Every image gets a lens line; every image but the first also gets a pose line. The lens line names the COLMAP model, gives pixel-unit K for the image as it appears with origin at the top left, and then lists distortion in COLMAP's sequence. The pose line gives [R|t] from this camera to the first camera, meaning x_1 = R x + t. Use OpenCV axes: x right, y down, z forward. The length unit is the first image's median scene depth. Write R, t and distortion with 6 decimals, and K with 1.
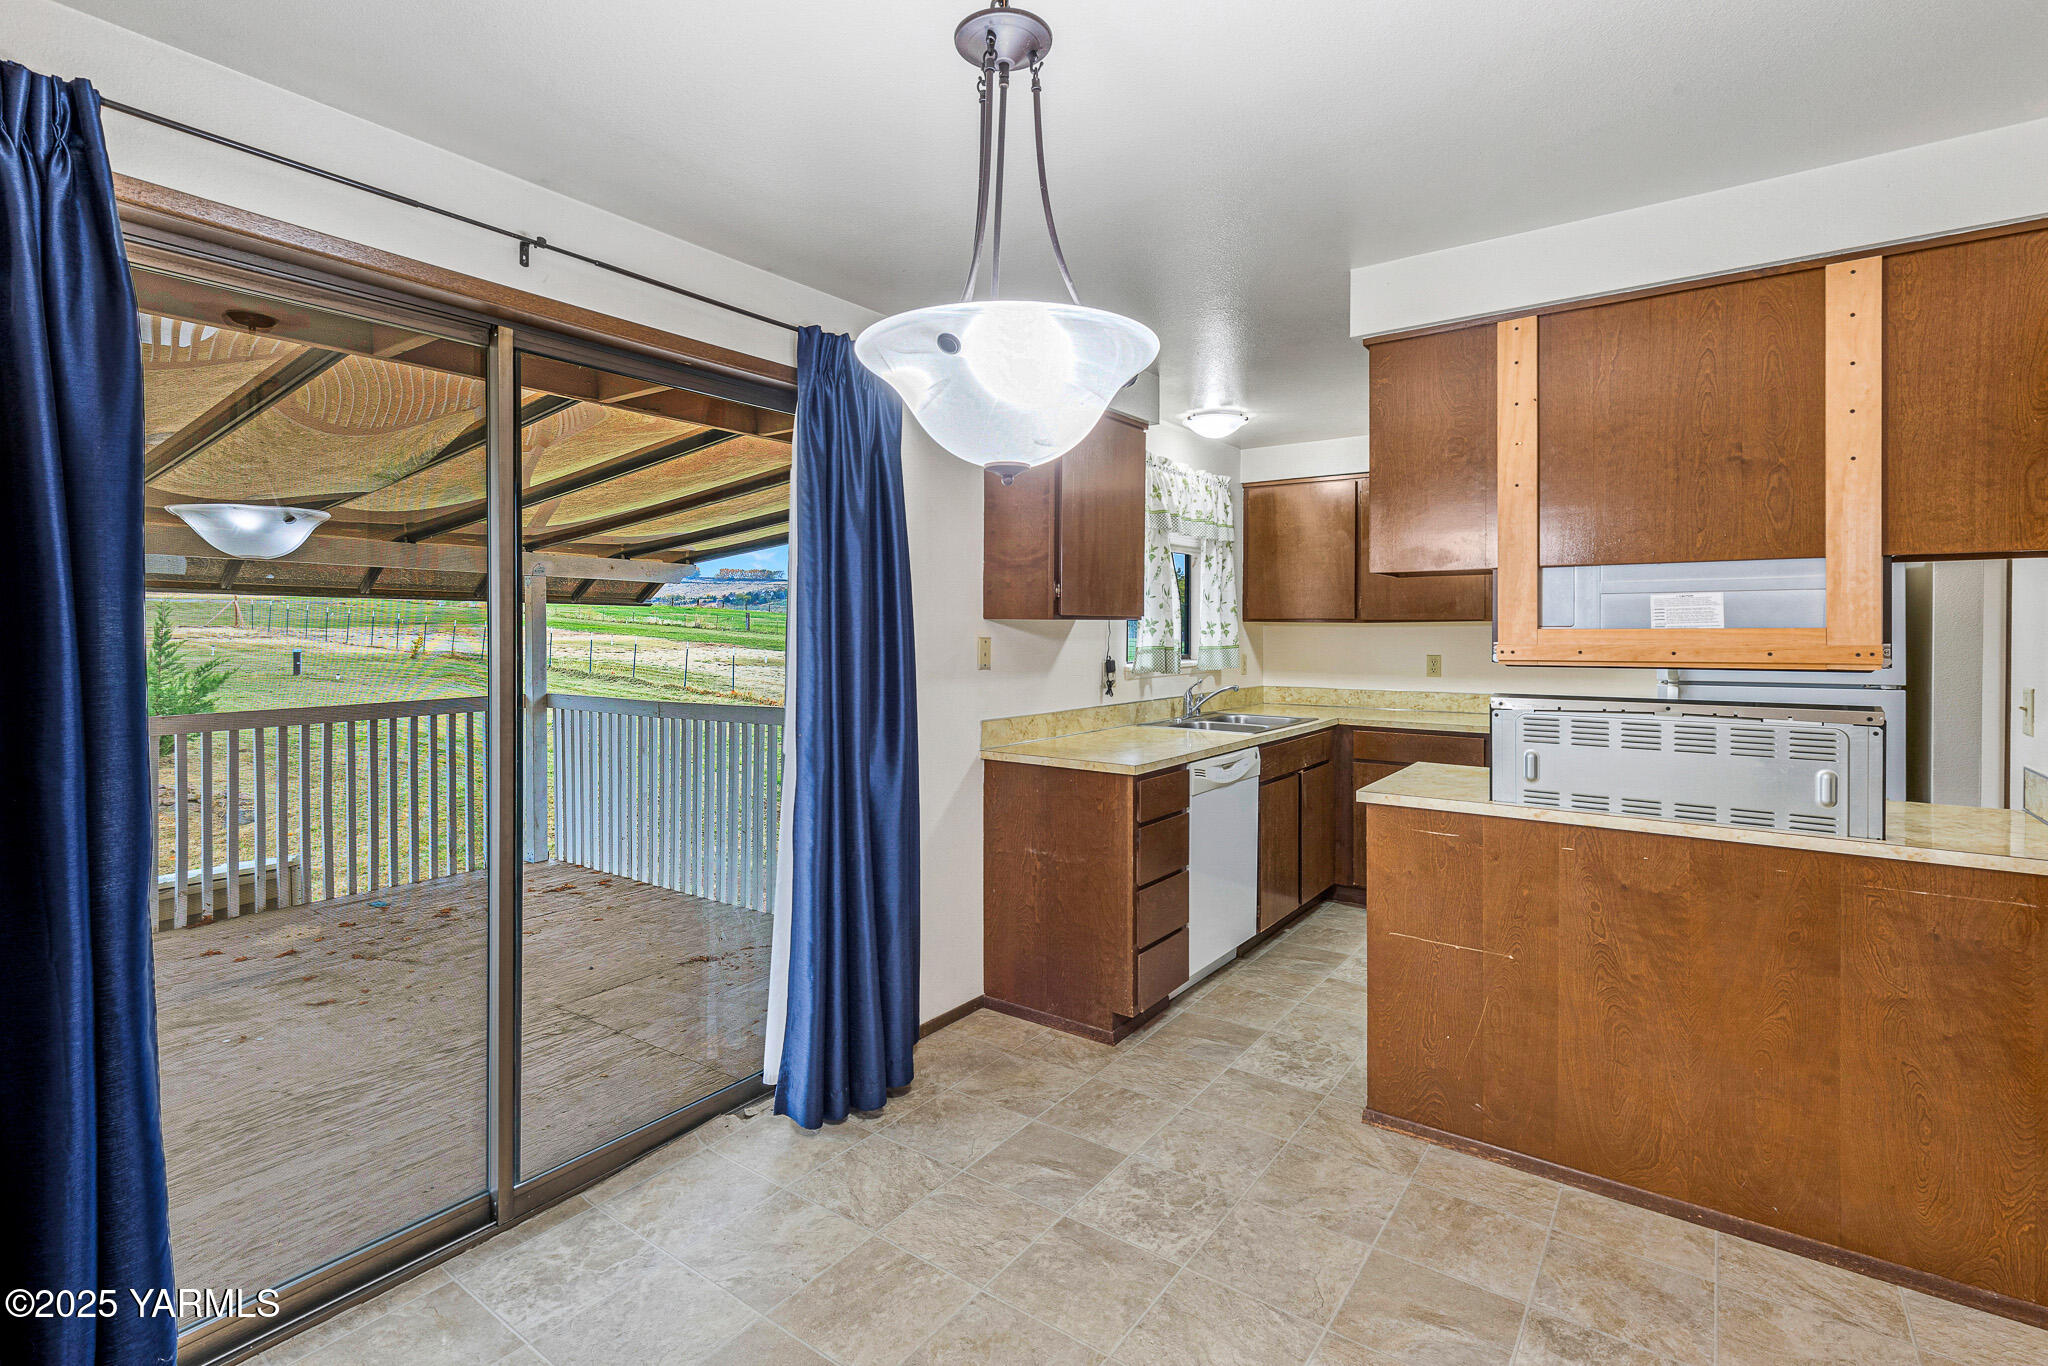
lens RADIAL K [[933.7, 0, 1024.0], [0, 933.7, 683.0], [0, 0, 1]] dist [0.011661, -0.007936]
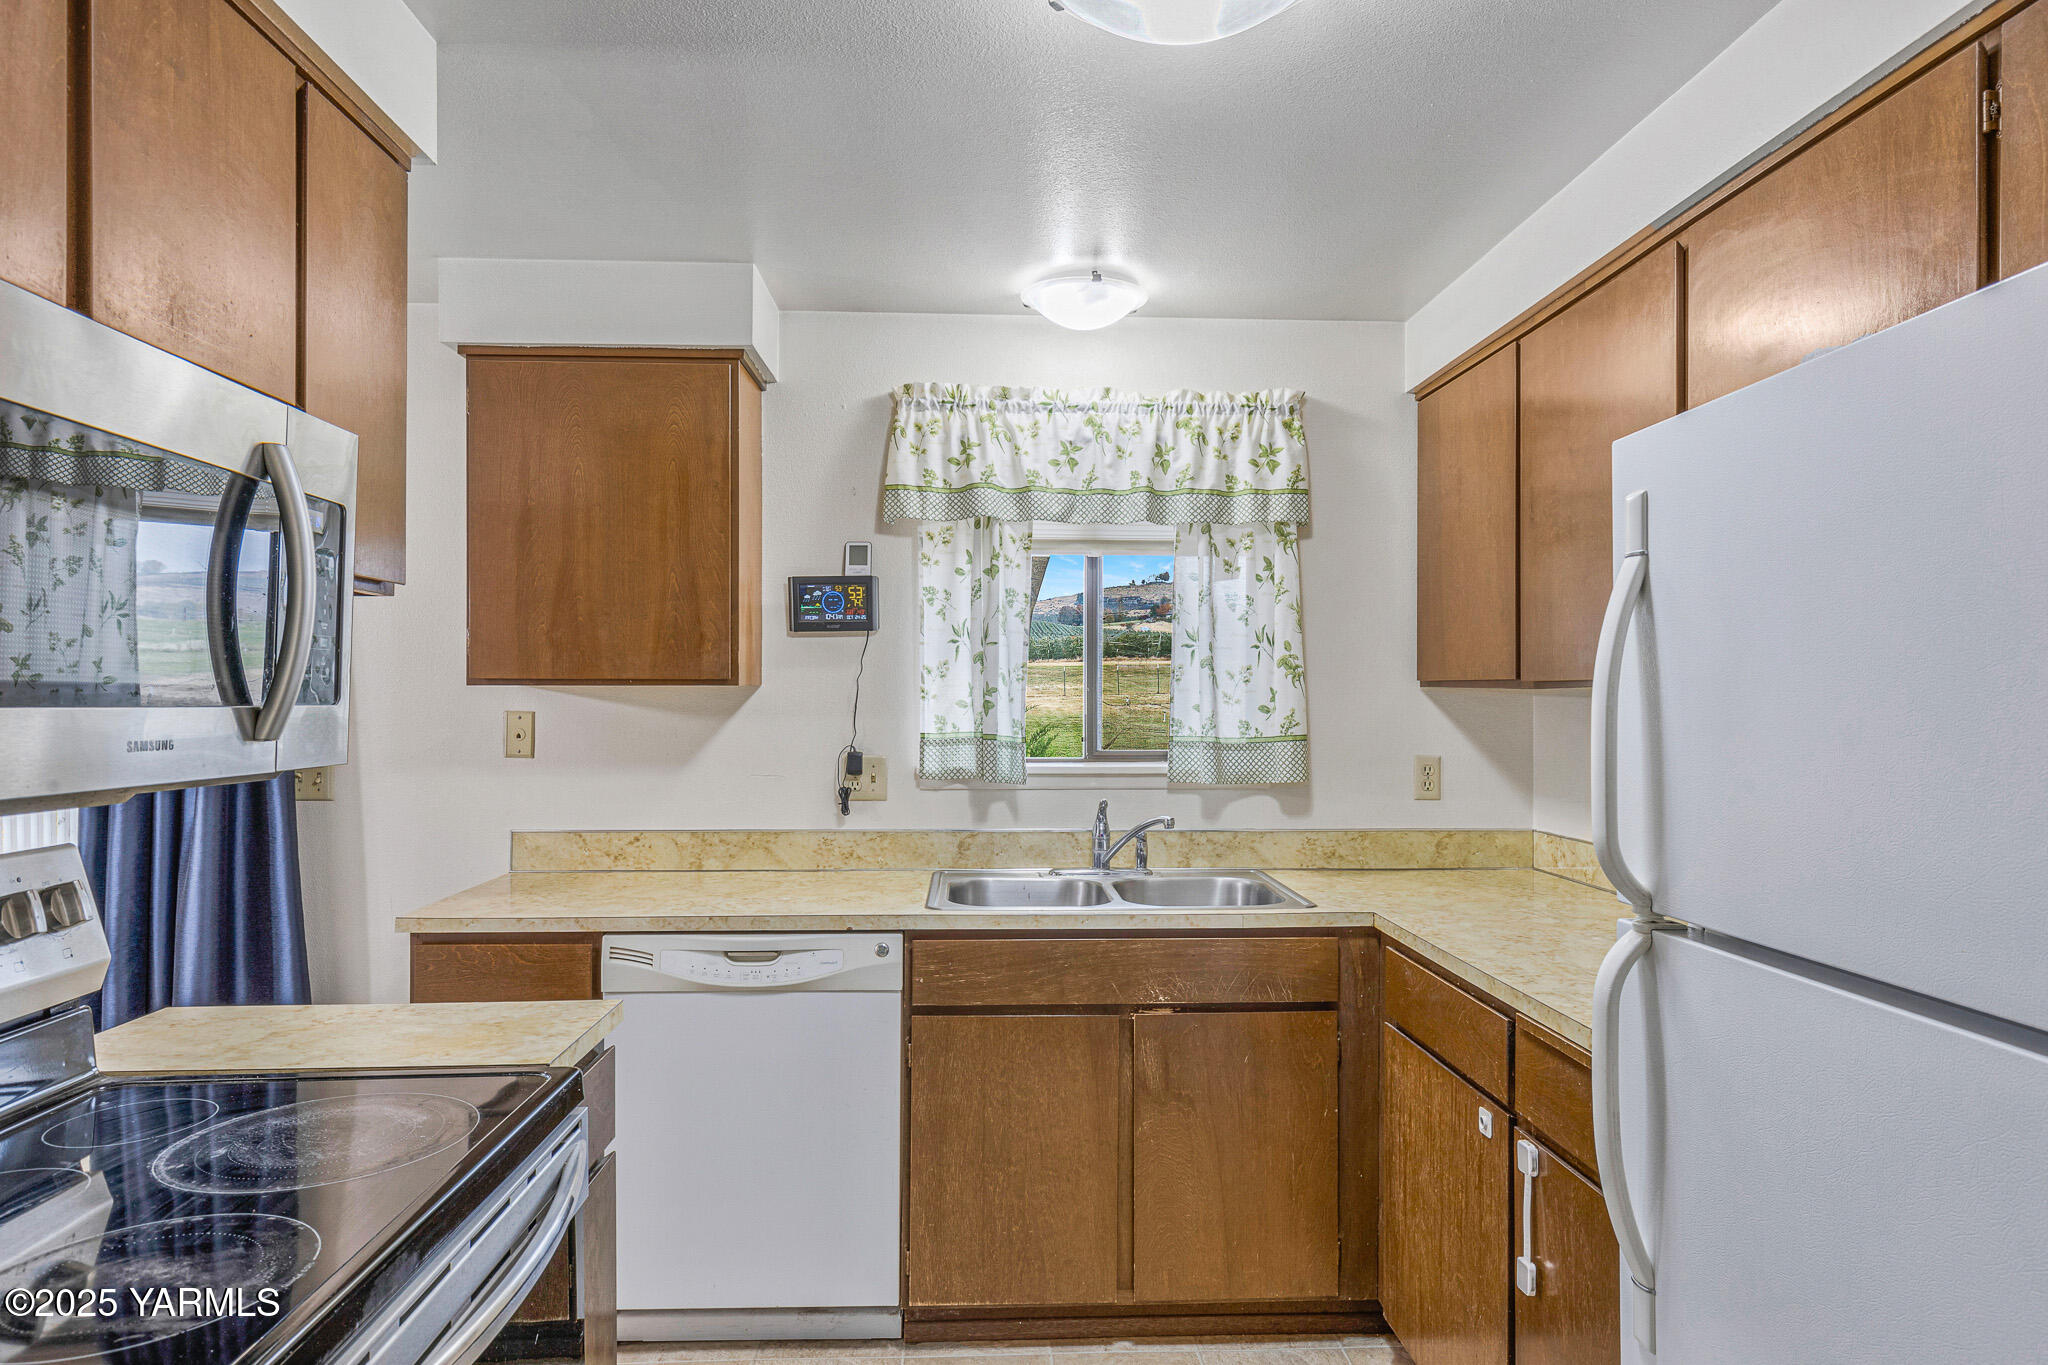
lens RADIAL K [[1264.8, 0, 1033.5], [0, 1264.8, 684.2], [0, 0, 1]] dist [0.000757, -0.000439]
pose [[0.630390, -0.002208, -0.776276, 0.826426], [-0.047362, 0.998024, -0.041300, -0.042803], [0.774832, 0.062802, 0.629039, 0.603388]]
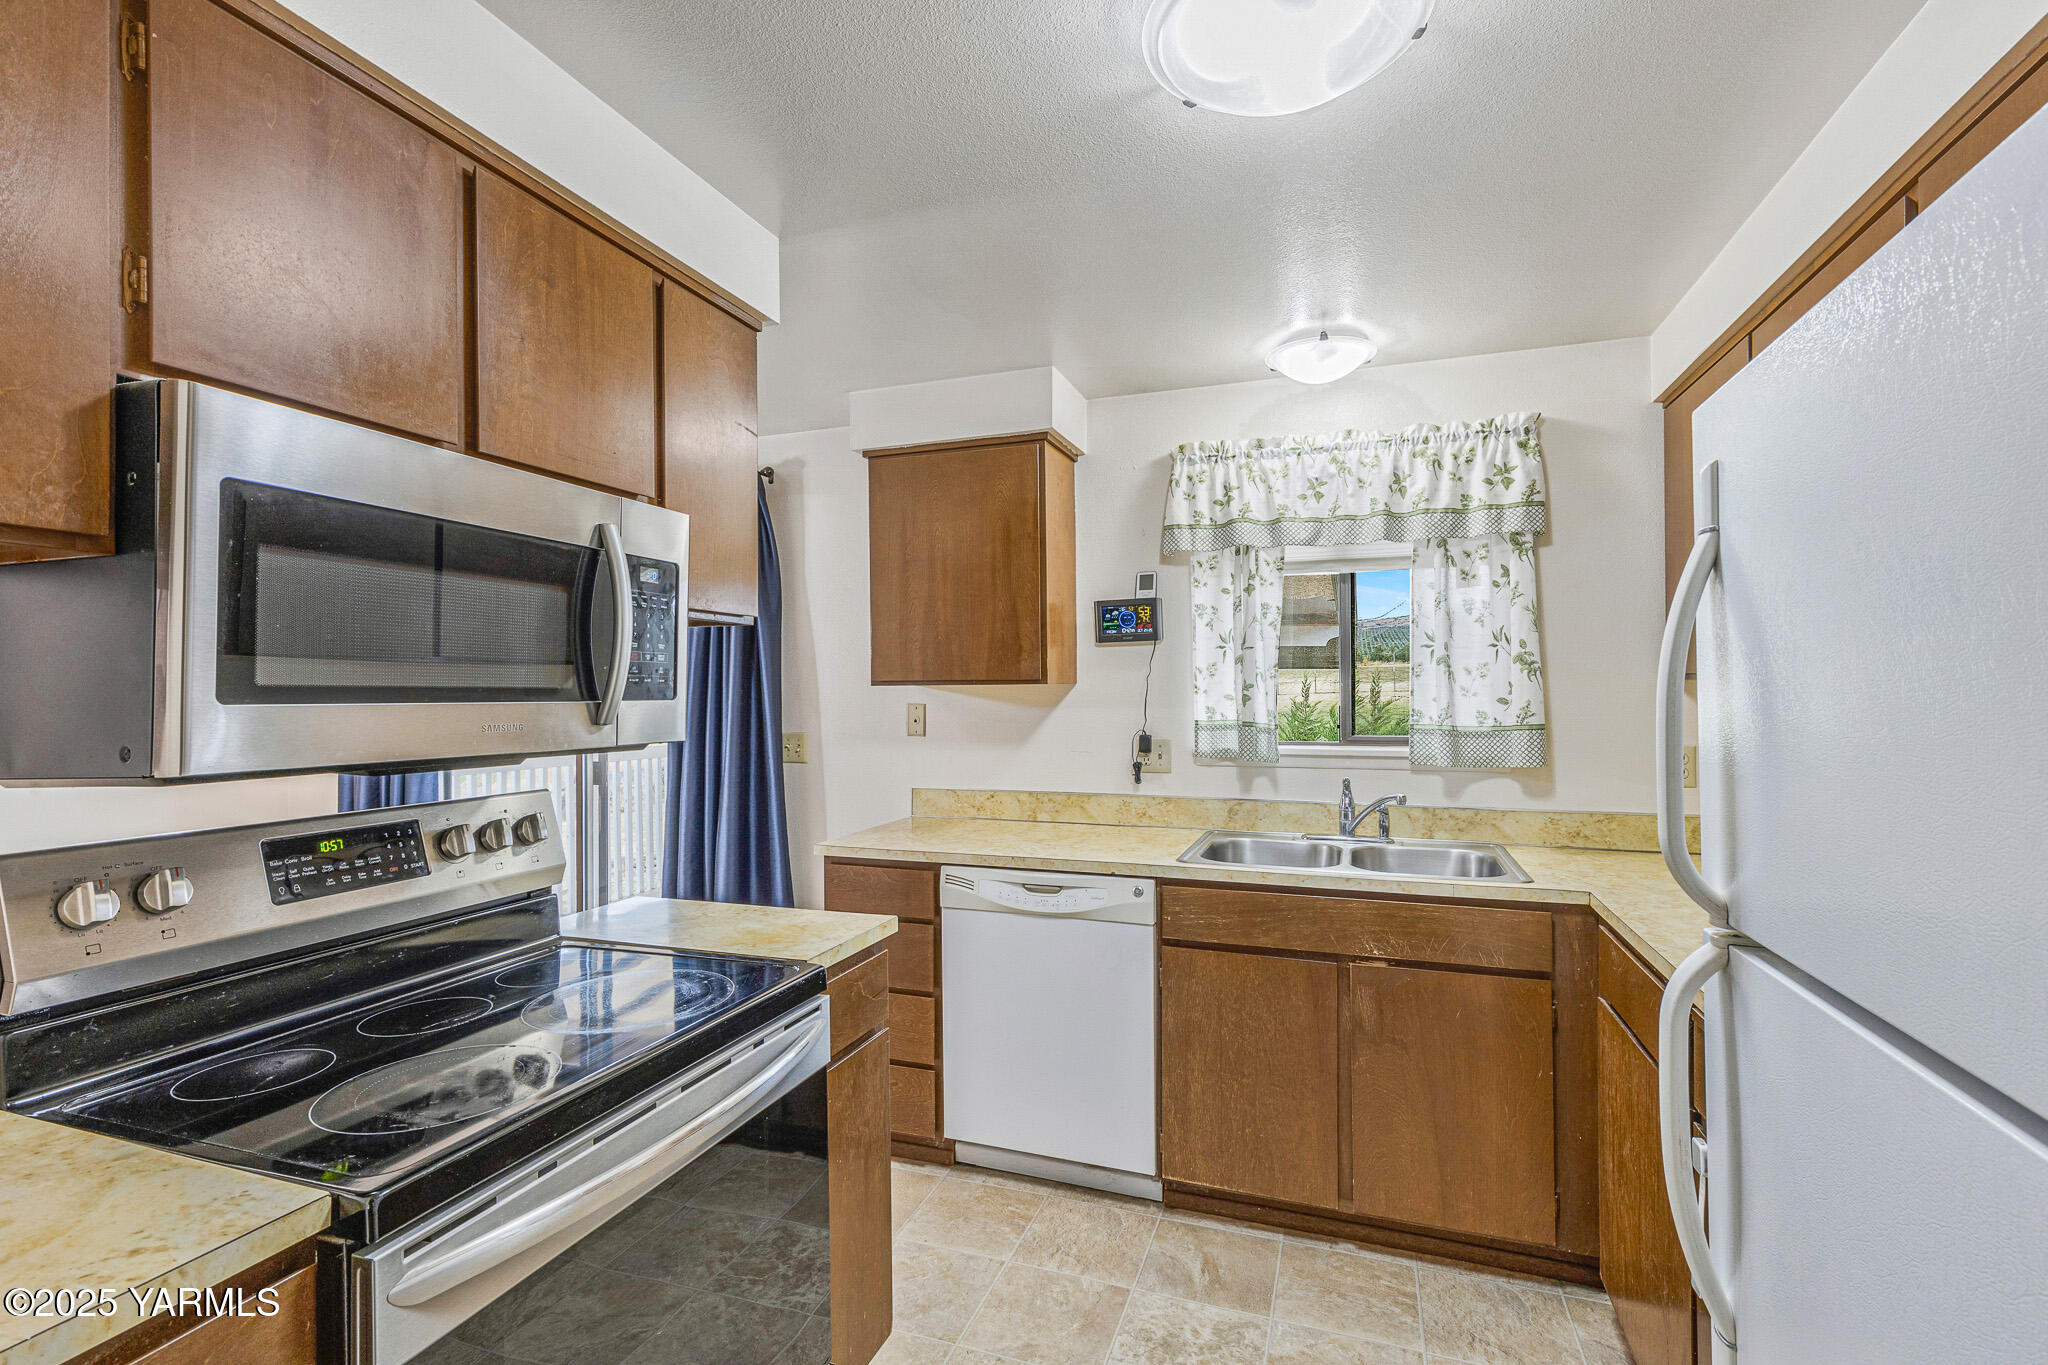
lens RADIAL K [[933.7, 0, 1024.0], [0, 933.7, 682.5], [0, 0, 1]] dist [0.011661, -0.007936]
pose [[0.282566, -0.006915, -0.959223, 0.837235], [-0.049688, 0.998526, -0.021835, -0.049104], [0.957960, 0.053832, 0.281805, 0.715707]]
